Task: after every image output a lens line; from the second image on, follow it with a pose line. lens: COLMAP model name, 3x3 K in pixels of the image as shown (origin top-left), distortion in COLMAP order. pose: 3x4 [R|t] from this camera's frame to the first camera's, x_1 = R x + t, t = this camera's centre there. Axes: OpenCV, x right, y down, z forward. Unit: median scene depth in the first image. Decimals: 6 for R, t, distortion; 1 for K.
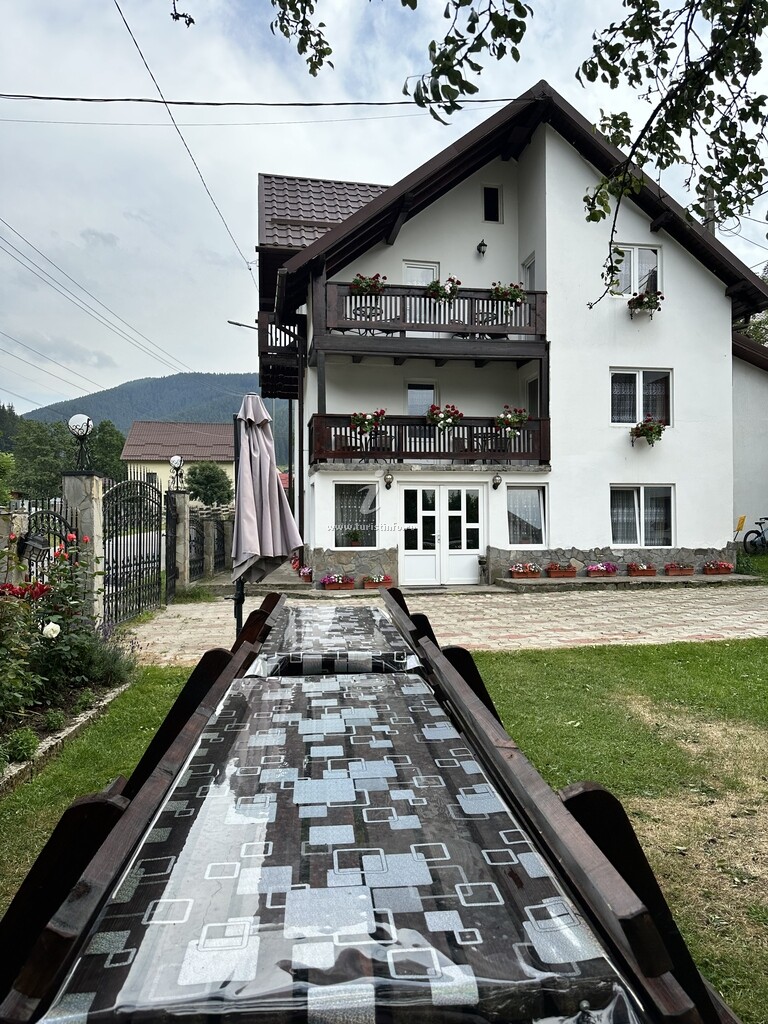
lens RADIAL K [[692.6, 0, 384.0], [0, 692.6, 512.0], [0, 0, 1]] dist [0.161247, -0.311934]
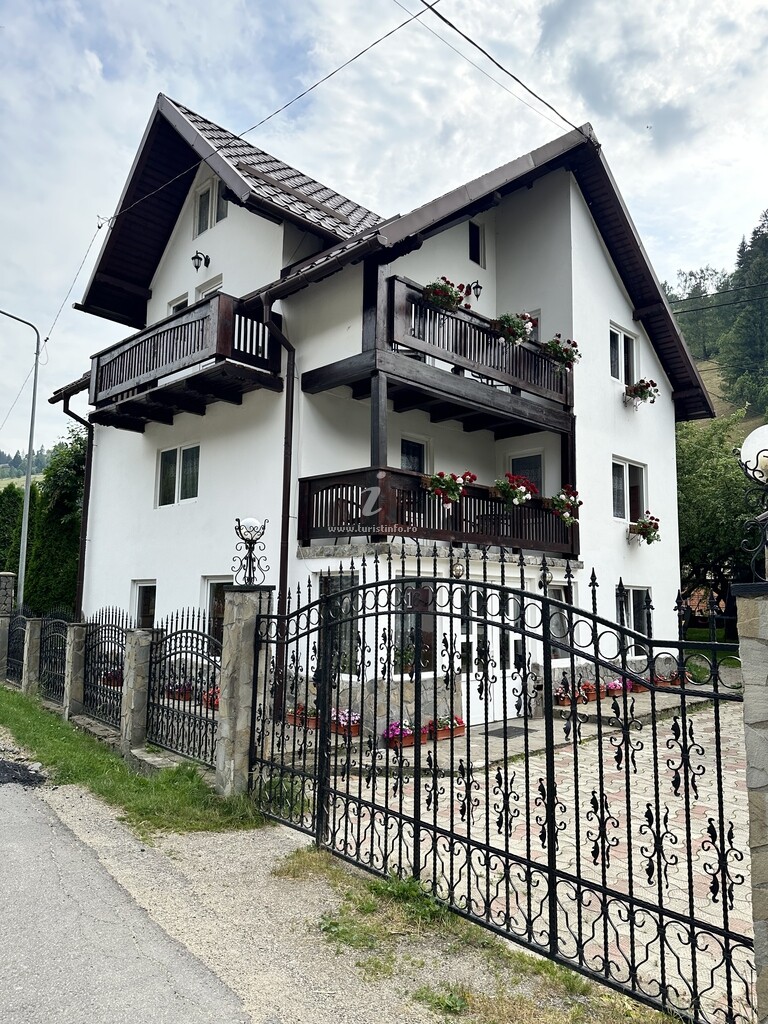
lens RADIAL K [[692.6, 0, 384.0], [0, 692.6, 512.0], [0, 0, 1]] dist [0.161247, -0.311934]
pose [[0.819759, 0.086414, 0.566151, -0.431806], [-0.024379, 0.992920, -0.116253, -0.021859], [-0.572189, 0.081497, 0.816063, 0.453031]]
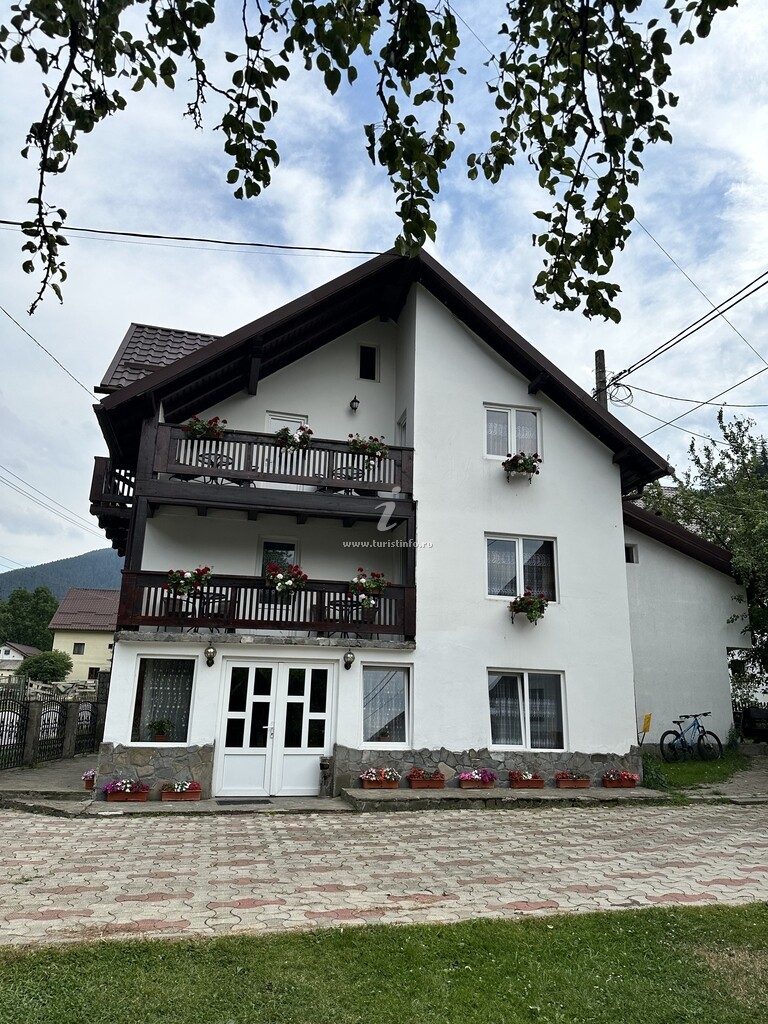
lens RADIAL K [[692.6, 0, 384.0], [0, 692.6, 512.0], [0, 0, 1]] dist [0.161247, -0.311934]
pose [[0.998276, 0.040078, 0.042875, 0.159715], [-0.028168, 0.968077, -0.249067, -0.008665], [-0.051489, 0.247430, 0.967537, 0.156884]]
